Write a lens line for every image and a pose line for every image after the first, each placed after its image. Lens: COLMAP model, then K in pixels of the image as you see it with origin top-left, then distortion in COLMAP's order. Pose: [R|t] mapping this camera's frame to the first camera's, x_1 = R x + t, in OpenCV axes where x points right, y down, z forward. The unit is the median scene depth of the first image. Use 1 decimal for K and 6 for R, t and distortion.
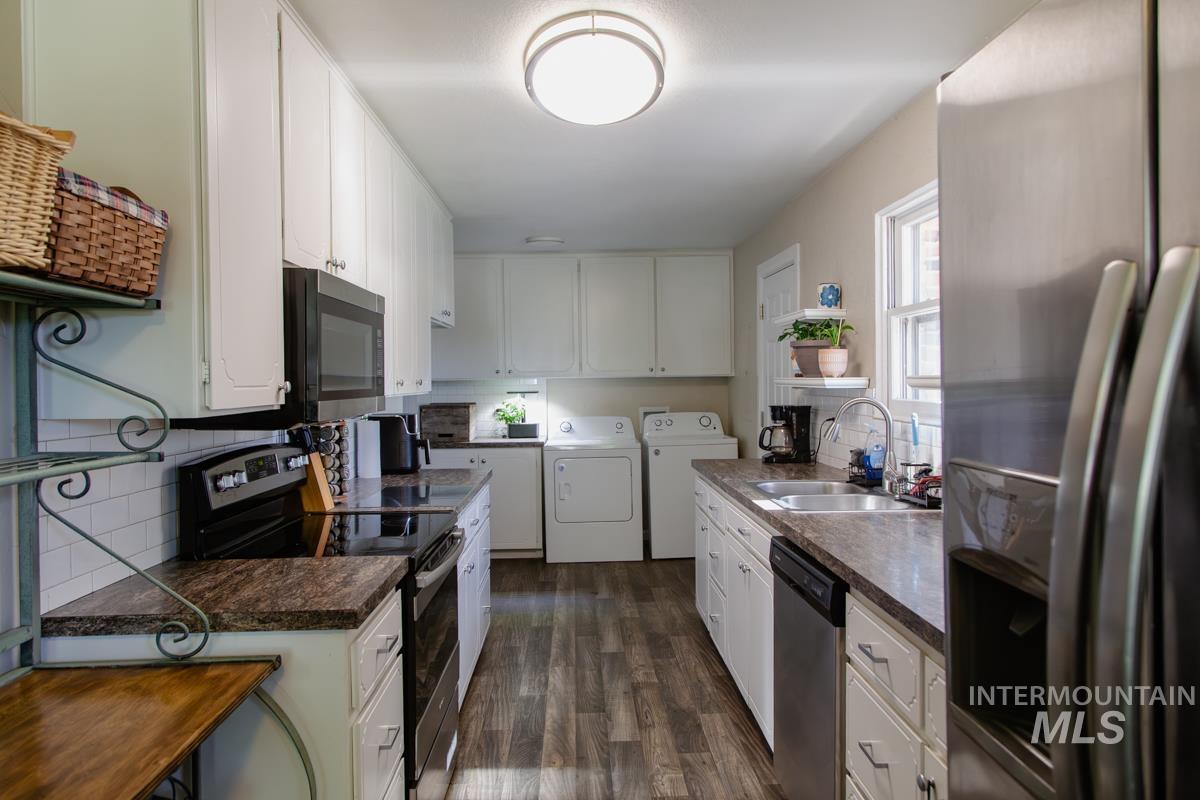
lens RADIAL K [[801.7, 0, 599.0], [0, 801.7, 394.4], [0, 0, 1]] dist [0.014911, -0.003849]
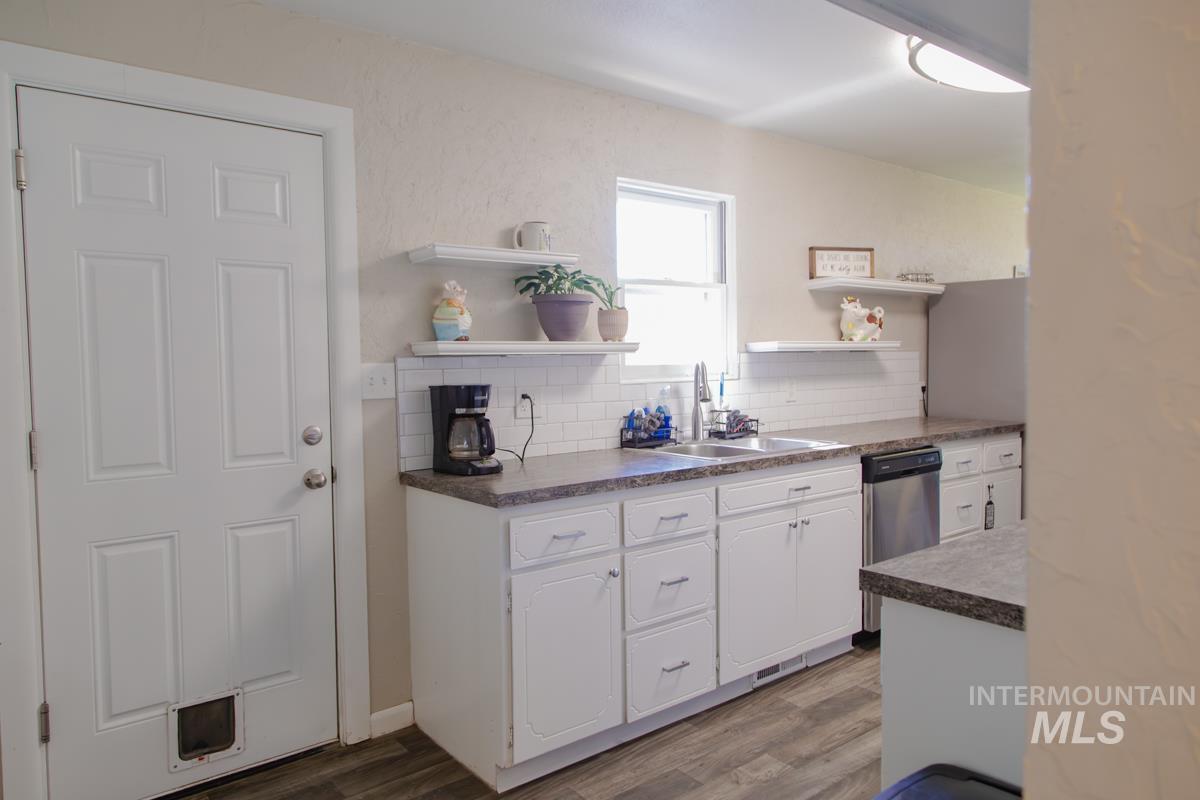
lens RADIAL K [[801.7, 0, 596.6], [0, 801.7, 392.2], [0, 0, 1]] dist [0.014911, -0.003849]
pose [[-0.603245, -0.017510, 0.797363, -0.412072], [0.032845, 0.998365, 0.046773, -0.008294], [-0.796879, 0.054405, -0.601684, 1.553766]]
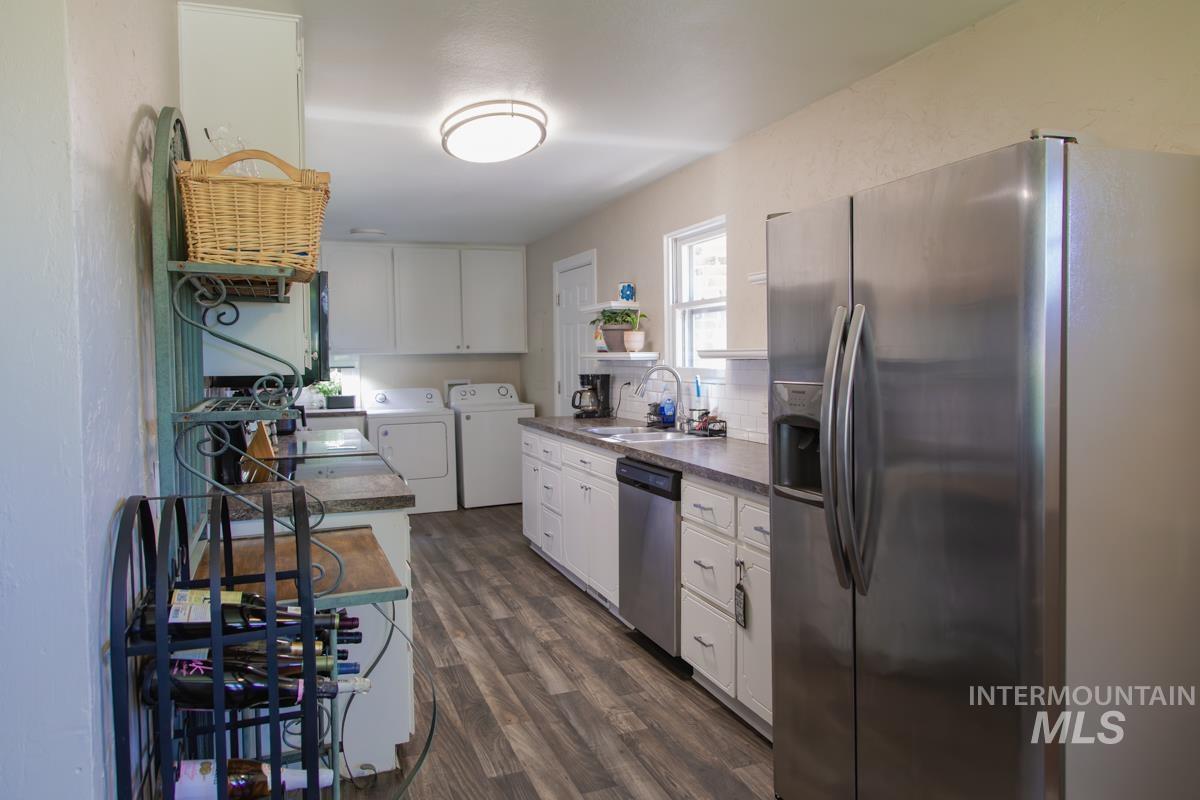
lens RADIAL K [[801.7, 0, 596.9], [0, 801.7, 390.1], [0, 0, 1]] dist [0.014911, -0.003849]
pose [[0.945169, -0.013968, 0.326282, -0.218609], [0.007273, 0.999737, 0.021731, 0.013529], [-0.326500, -0.018166, 0.945023, -0.280999]]
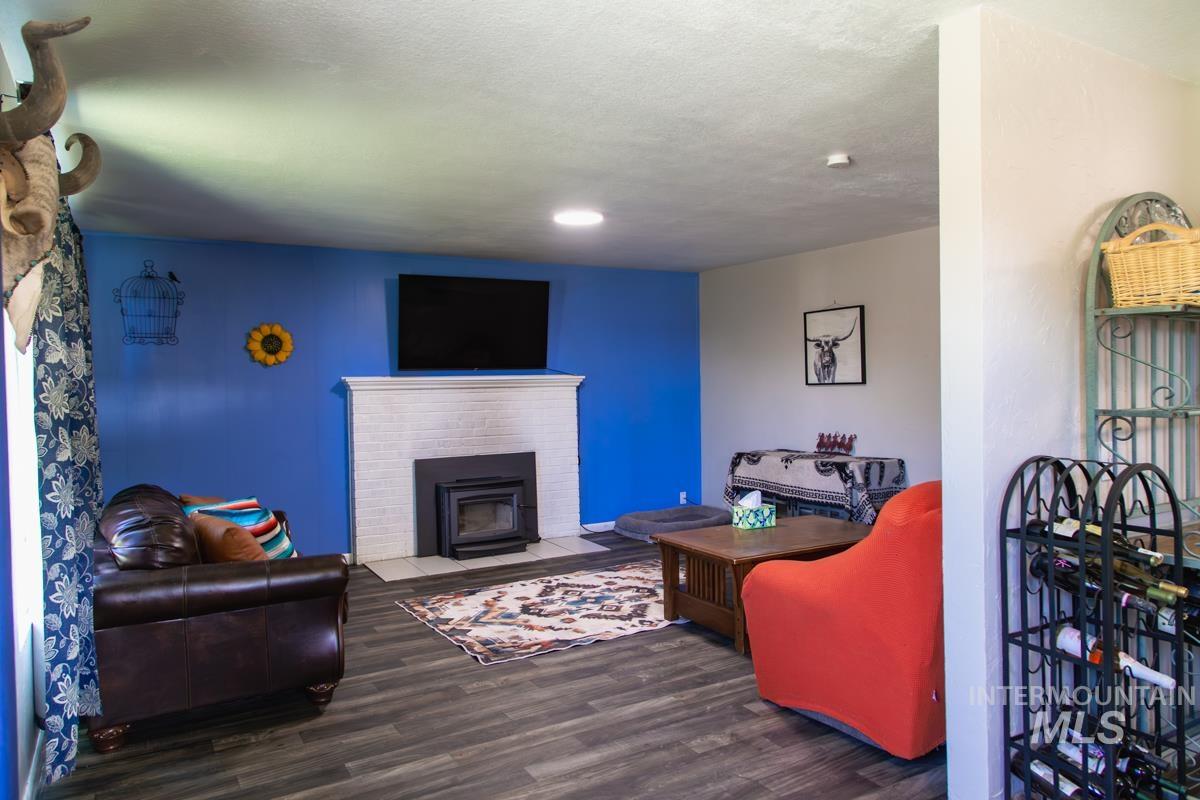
lens RADIAL K [[801.7, 0, 597.4], [0, 801.7, 391.9], [0, 0, 1]] dist [0.014911, -0.003849]
pose [[0.484939, 0.010665, -0.874483, 0.099811], [-0.004519, 0.999943, 0.009689, 0.014882], [0.874536, -0.000747, 0.484959, -0.480463]]
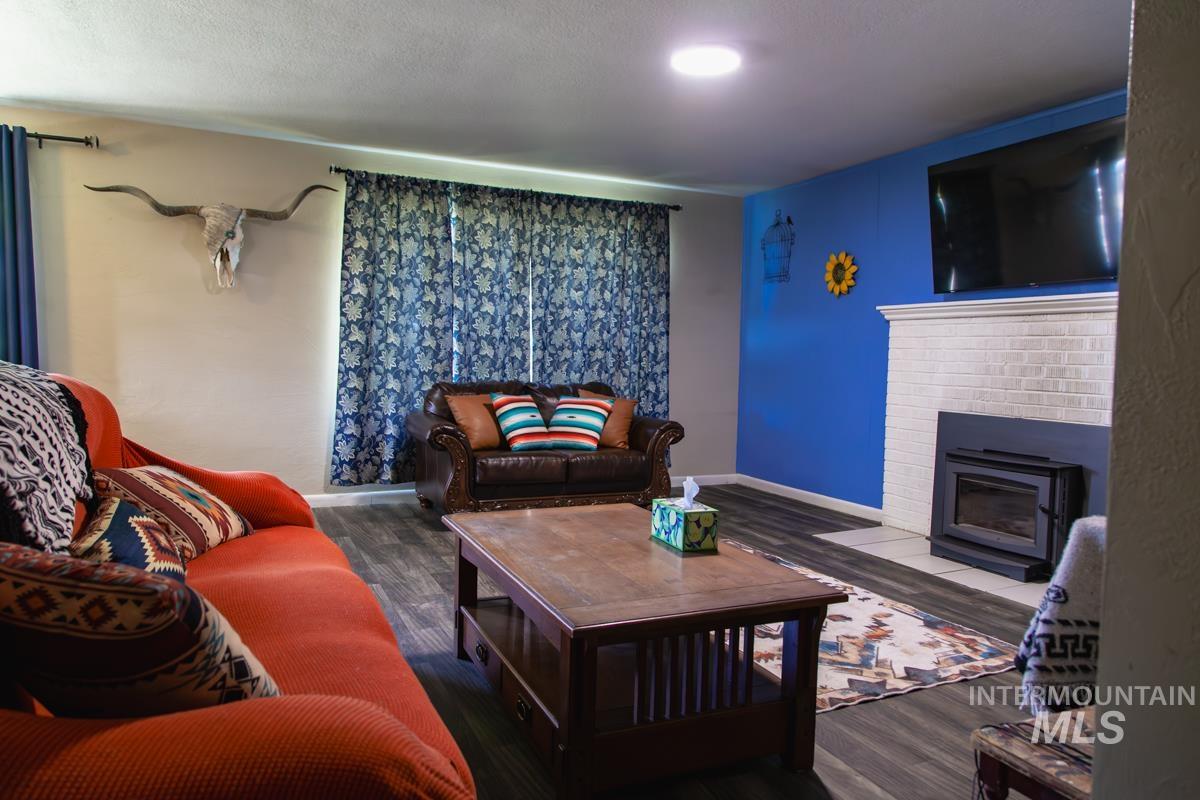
lens RADIAL K [[801.7, 0, 598.7], [0, 801.7, 404.5], [0, 0, 1]] dist [0.014911, -0.003849]
pose [[-0.919720, 0.013230, -0.392351, -0.572895], [-0.020478, 0.996455, 0.081603, 0.071492], [0.392039, 0.083087, -0.916189, 0.961594]]
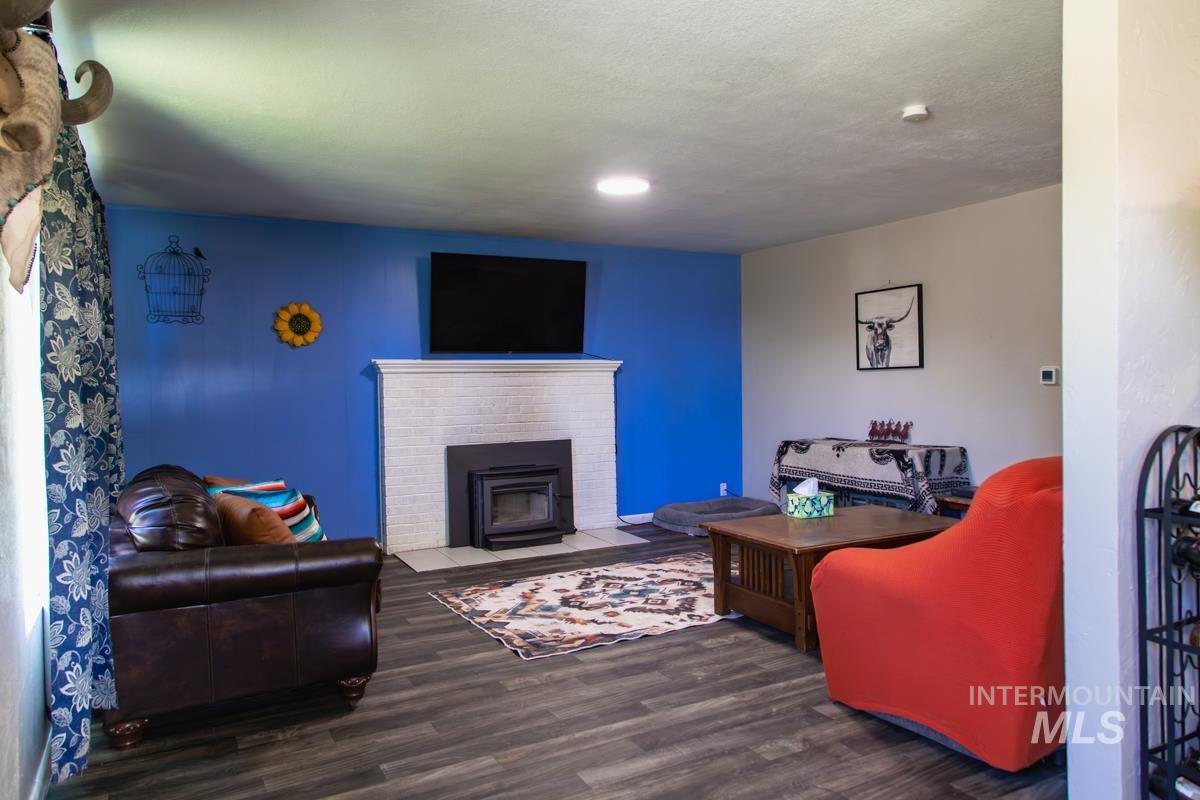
lens RADIAL K [[801.7, 0, 598.4], [0, 801.7, 392.5], [0, 0, 1]] dist [0.014911, -0.003849]
pose [[0.460240, 0.014328, -0.887679, 0.016542], [-0.007217, 0.999897, 0.012397, 0.045041], [0.887765, 0.000700, 0.460296, -0.471959]]
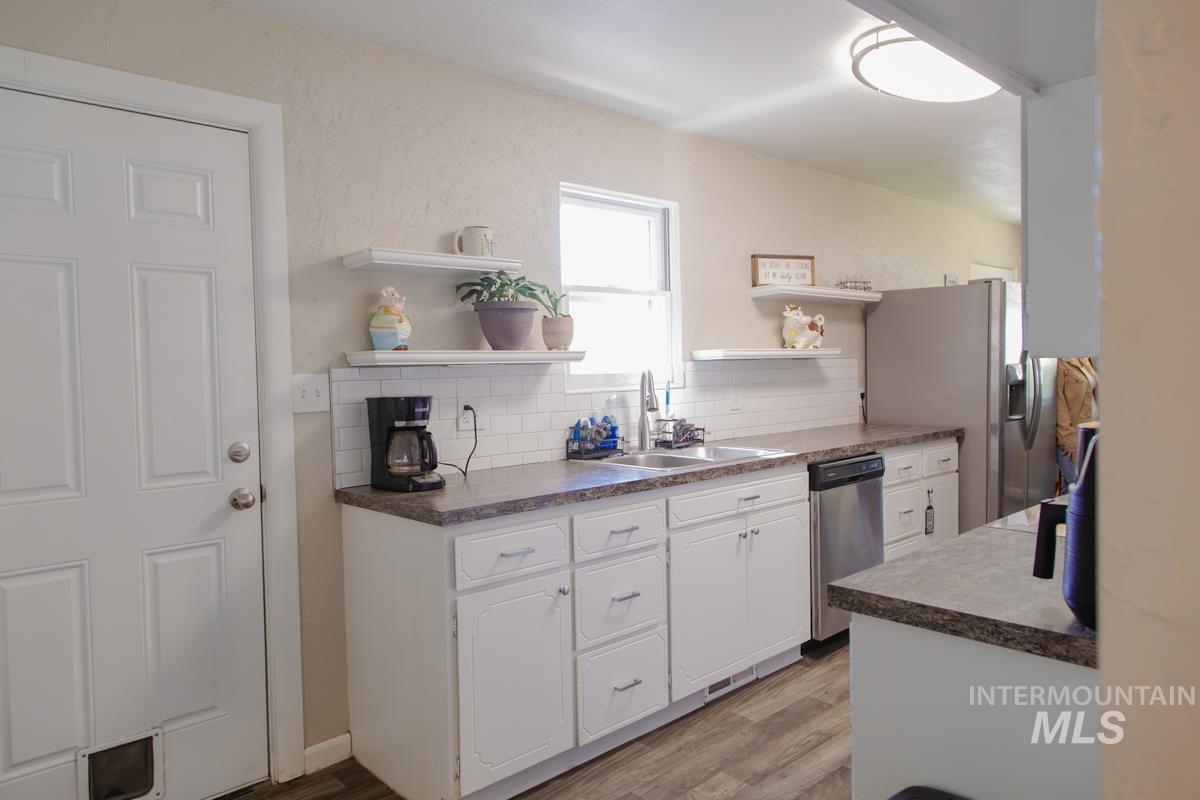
lens RADIAL K [[801.7, 0, 595.1], [0, 801.7, 391.9], [0, 0, 1]] dist [0.014911, -0.003849]
pose [[-0.663971, -0.002048, 0.747755, -0.385550], [0.039454, 0.998507, 0.037768, -0.008321], [-0.746717, 0.054579, -0.662899, 1.546339]]
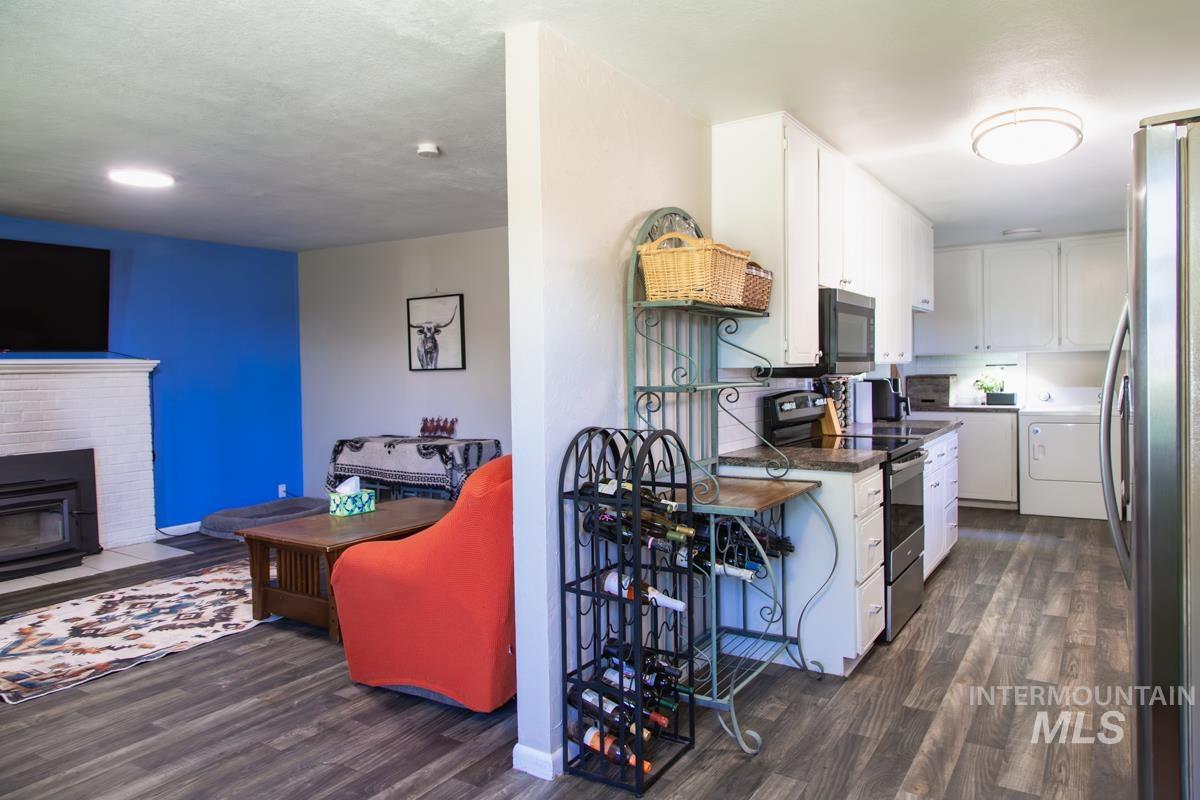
lens RADIAL K [[801.7, 0, 600.6], [0, 801.7, 392.0], [0, 0, 1]] dist [0.014911, -0.003849]
pose [[0.828694, 0.014394, -0.559517, 0.129899], [-0.002950, 0.999768, 0.021351, 0.023030], [0.559695, -0.016043, 0.828544, -0.465081]]
